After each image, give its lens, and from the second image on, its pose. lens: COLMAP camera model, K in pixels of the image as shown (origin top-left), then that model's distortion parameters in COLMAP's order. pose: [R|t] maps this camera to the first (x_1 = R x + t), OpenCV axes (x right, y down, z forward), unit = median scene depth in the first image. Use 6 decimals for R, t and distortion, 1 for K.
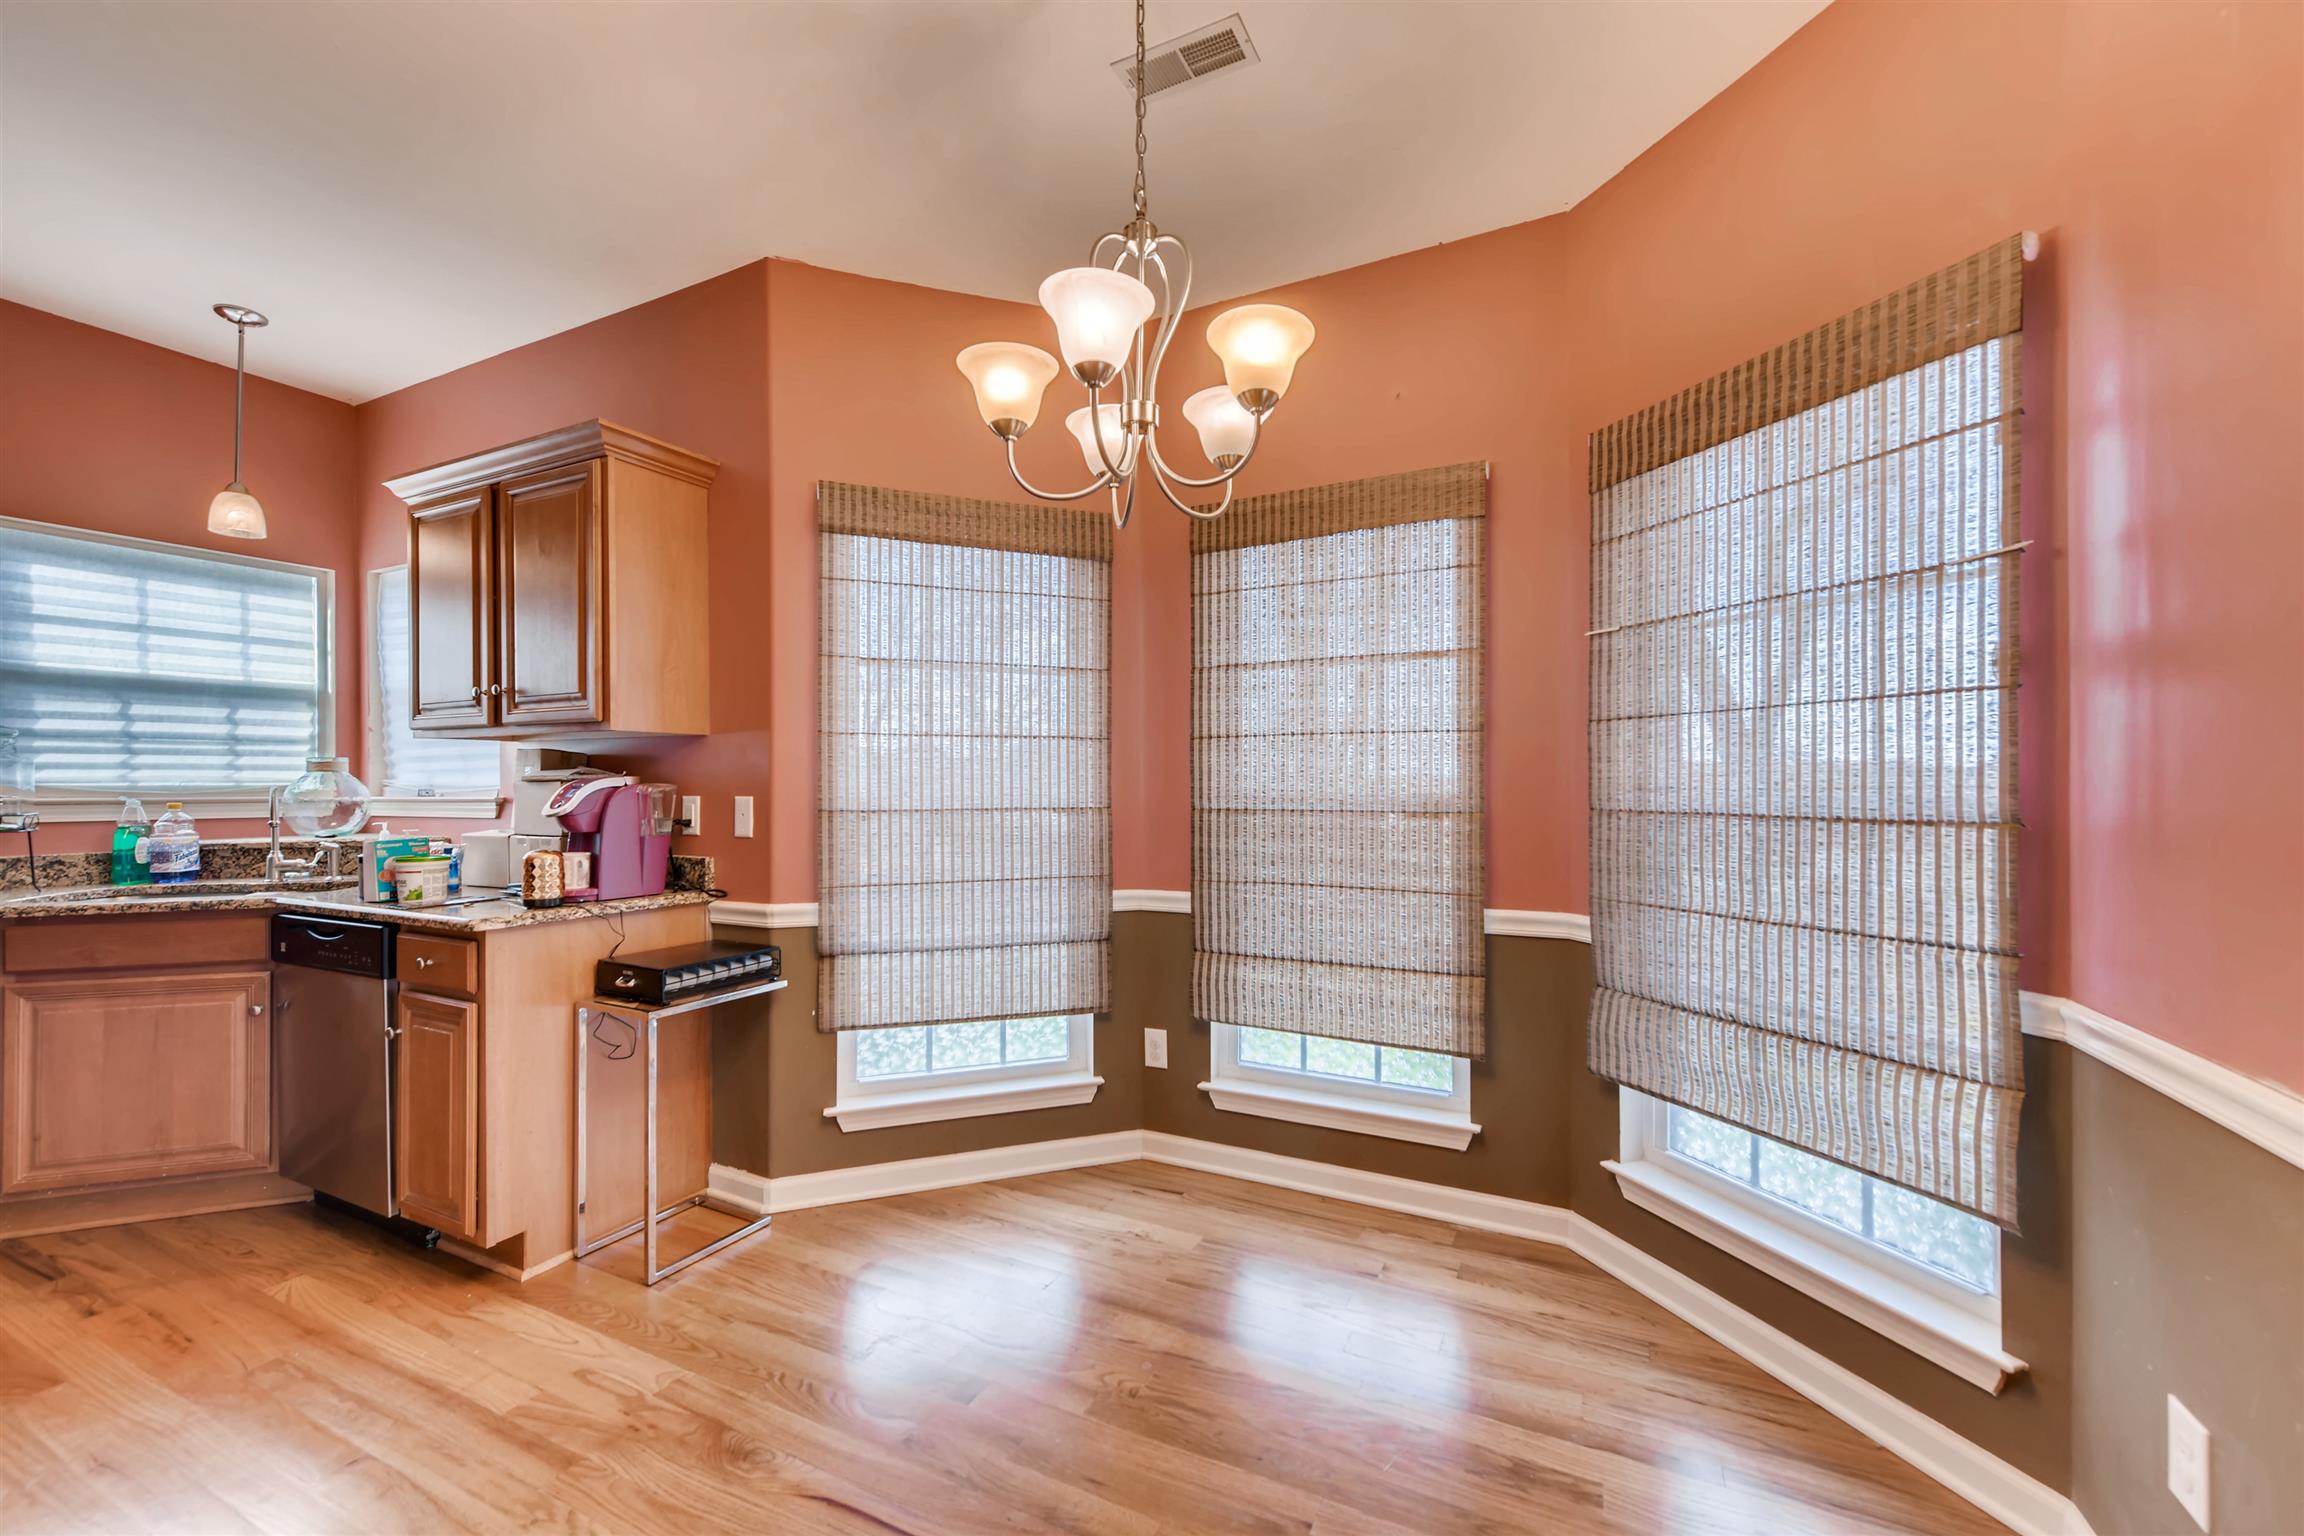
lens RADIAL K [[913.6, 0, 1153.4], [0, 913.6, 782.4], [0, 0, 1]] dist [0.013214, -0.002107]
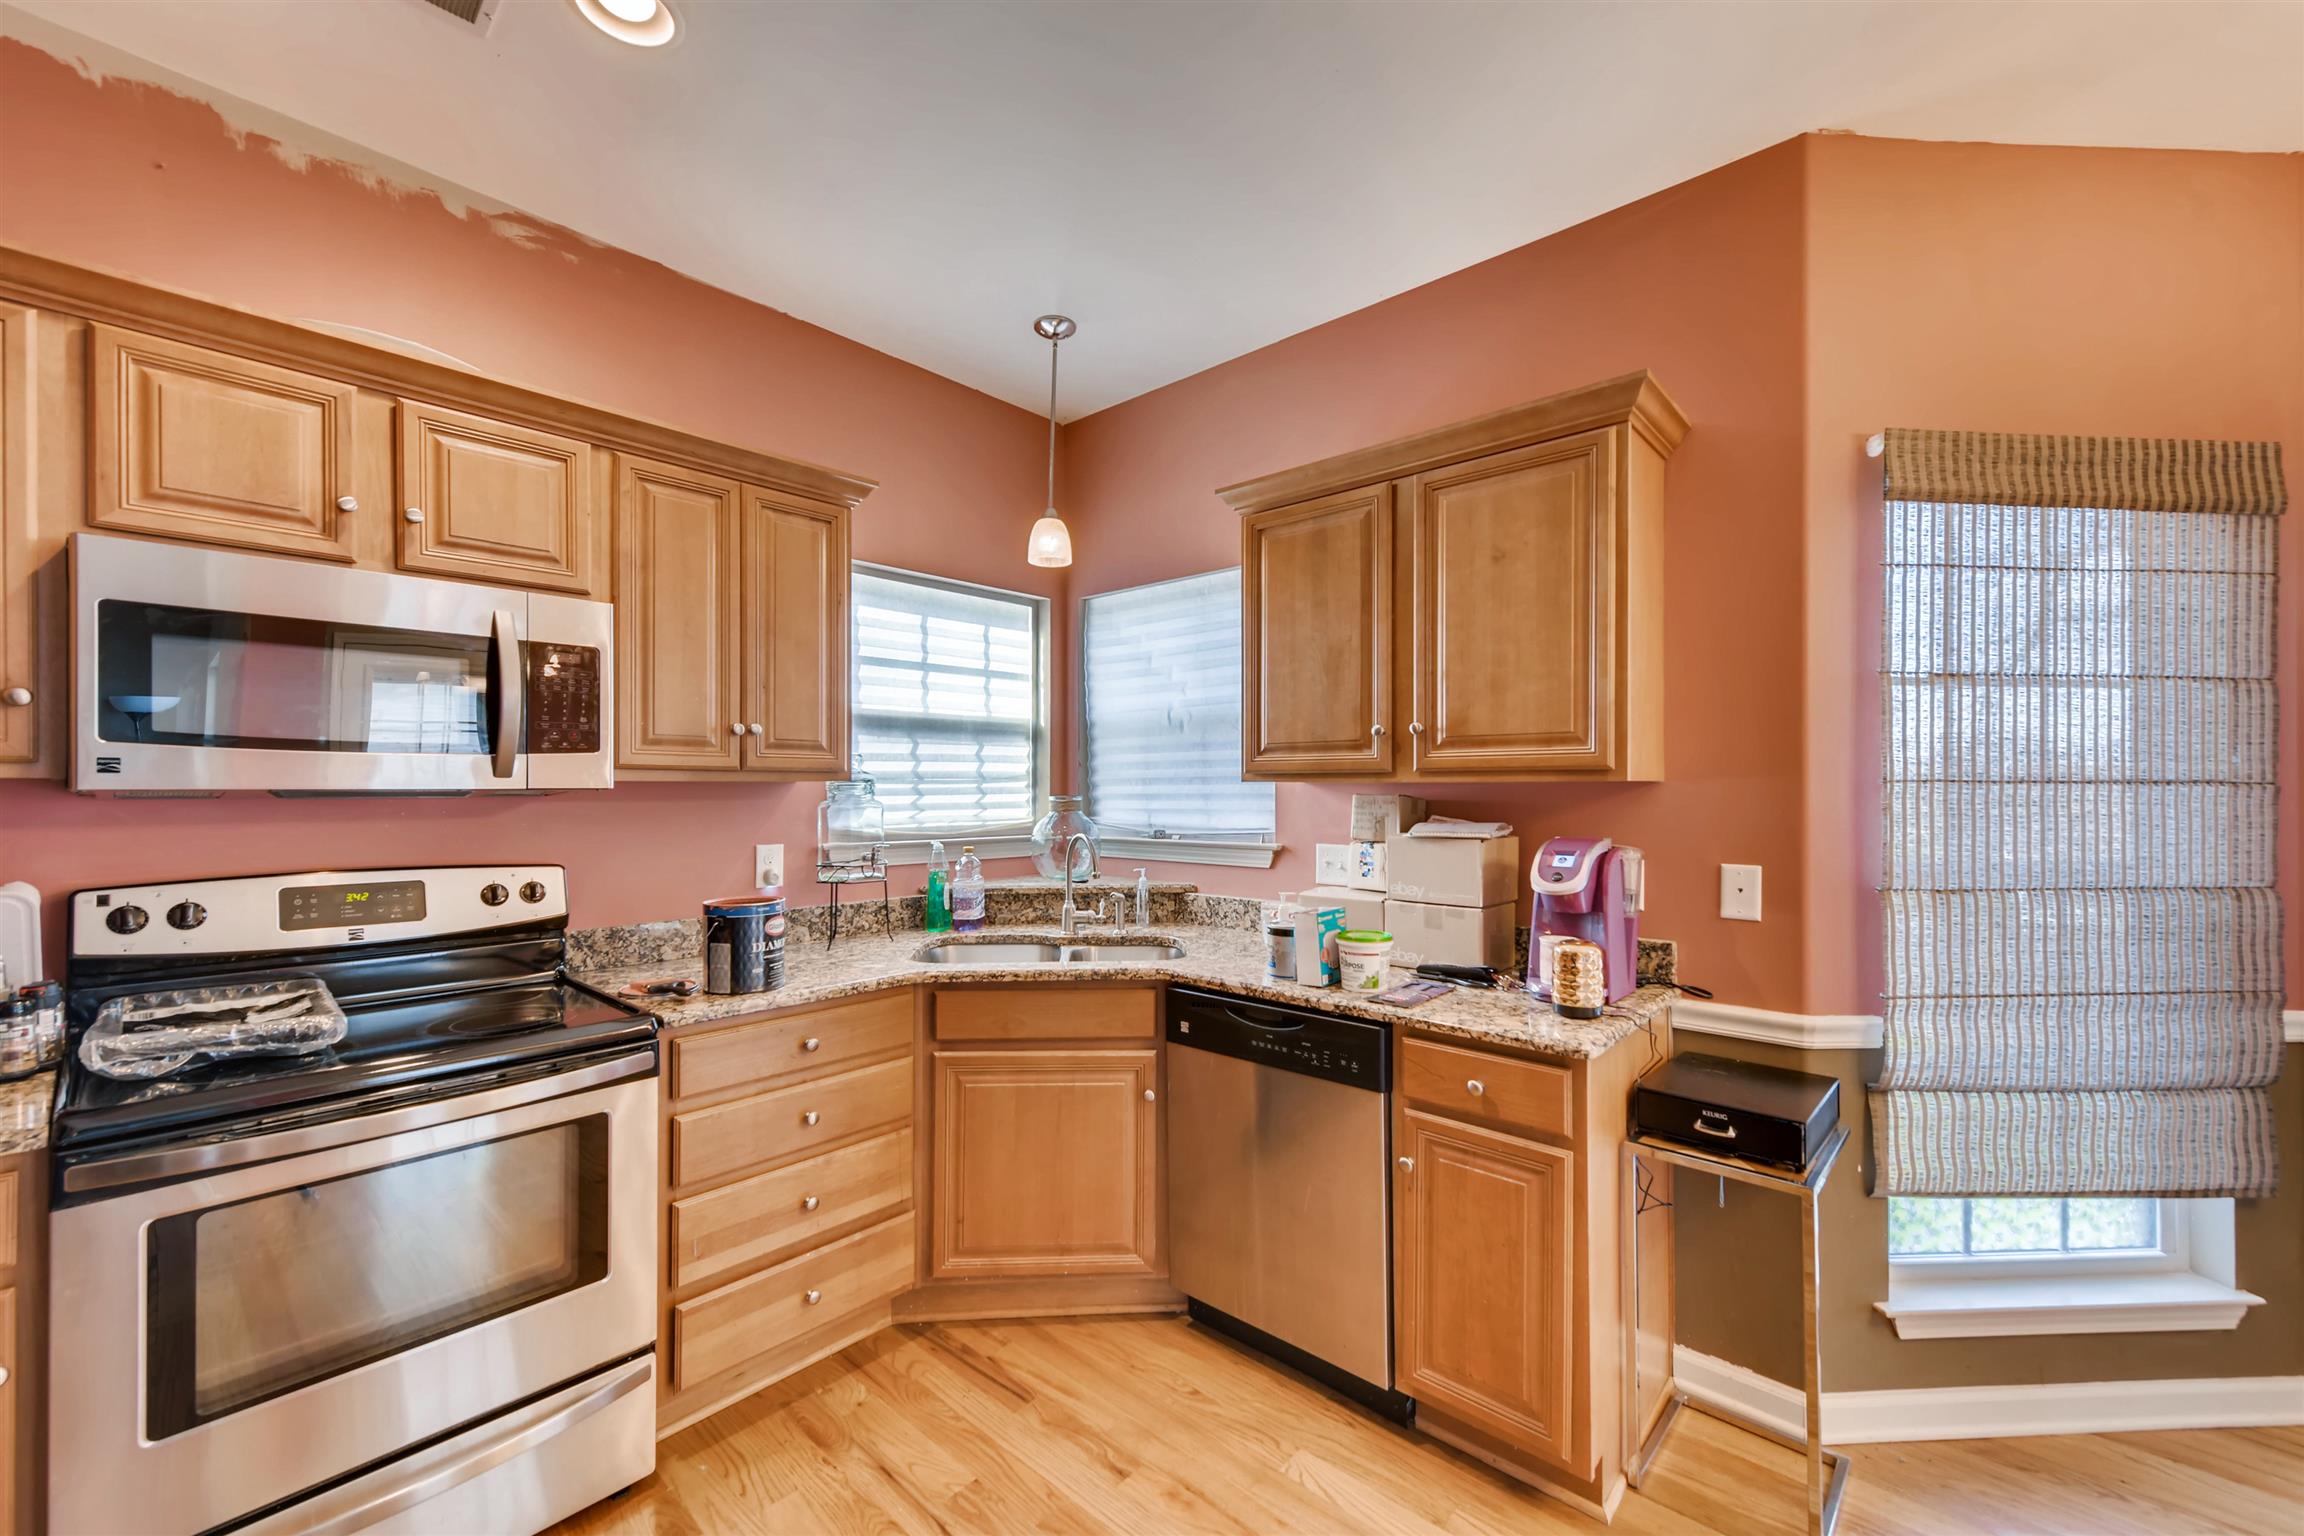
lens RADIAL K [[913.6, 0, 1158.8], [0, 913.6, 783.9], [0, 0, 1]] dist [0.013214, -0.002107]
pose [[0.964489, 0.001639, -0.264118, -0.688467], [-0.002128, 0.999997, -0.001565, -0.047171], [0.264114, 0.002072, 0.964489, 0.148642]]
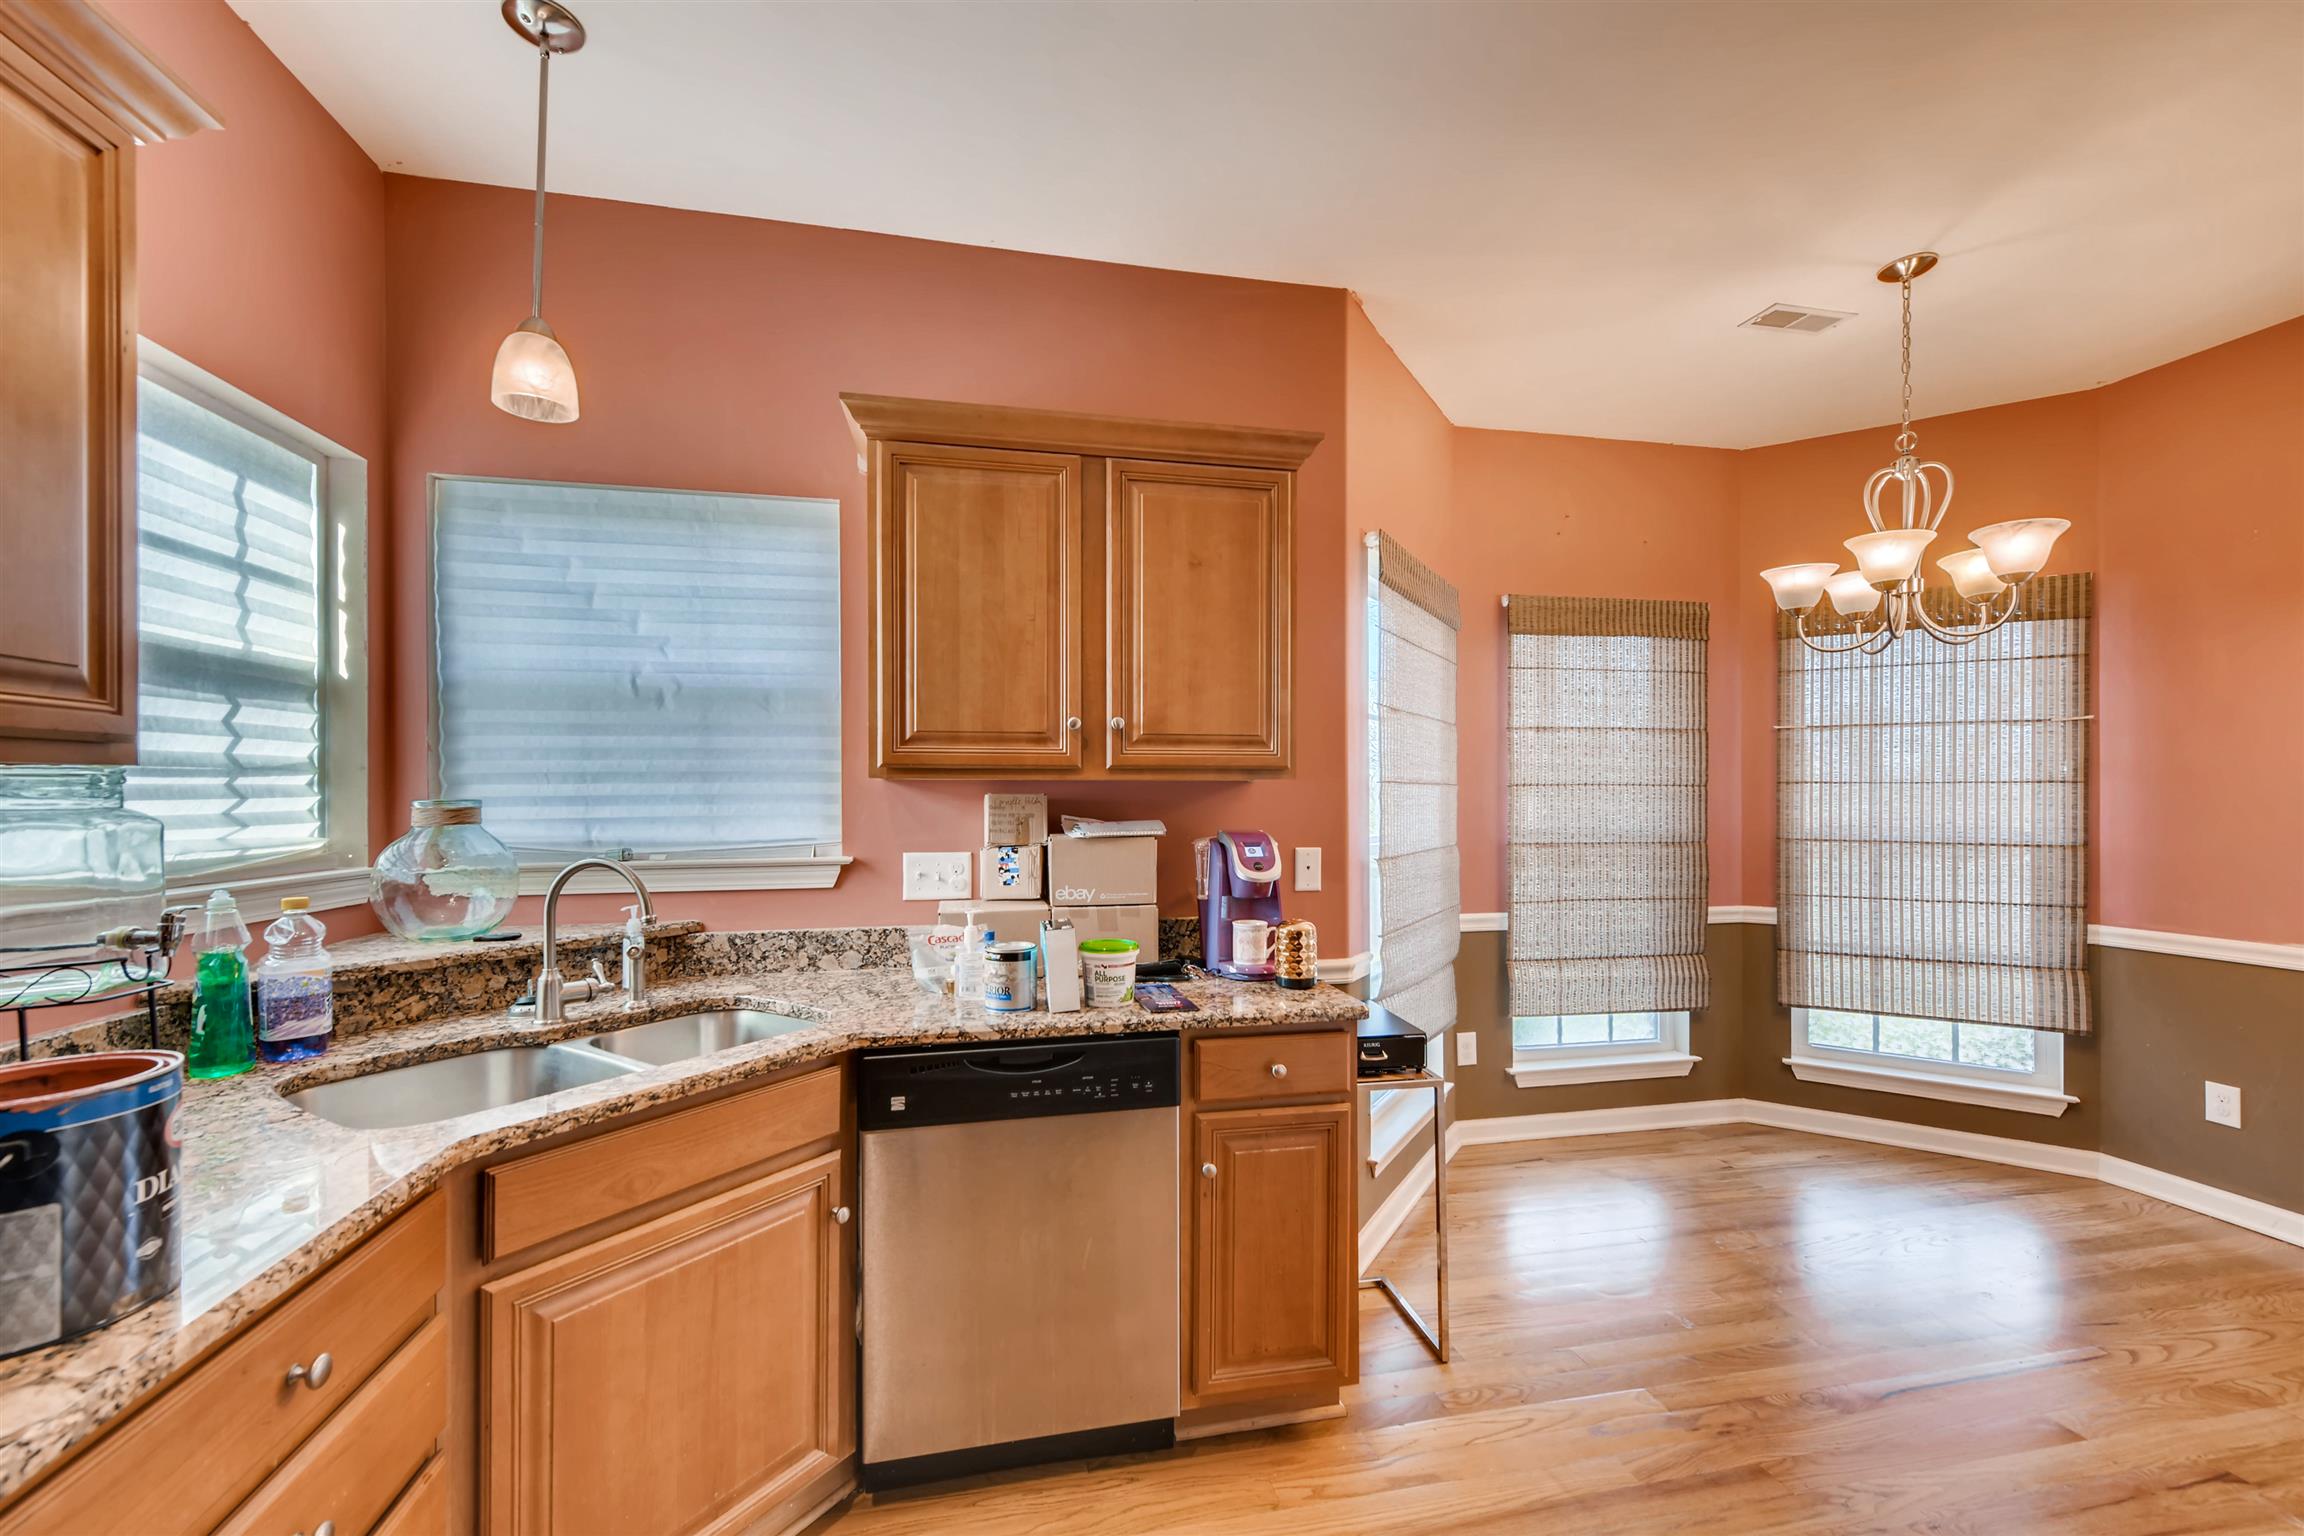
lens RADIAL K [[913.6, 0, 1157.3], [0, 913.6, 790.5], [0, 0, 1]] dist [0.013214, -0.002107]
pose [[0.783124, 0.002839, 0.621859, -1.122657], [-0.001875, 0.999996, -0.002205, -0.039789], [-0.621863, 0.000561, 0.783126, 0.352556]]
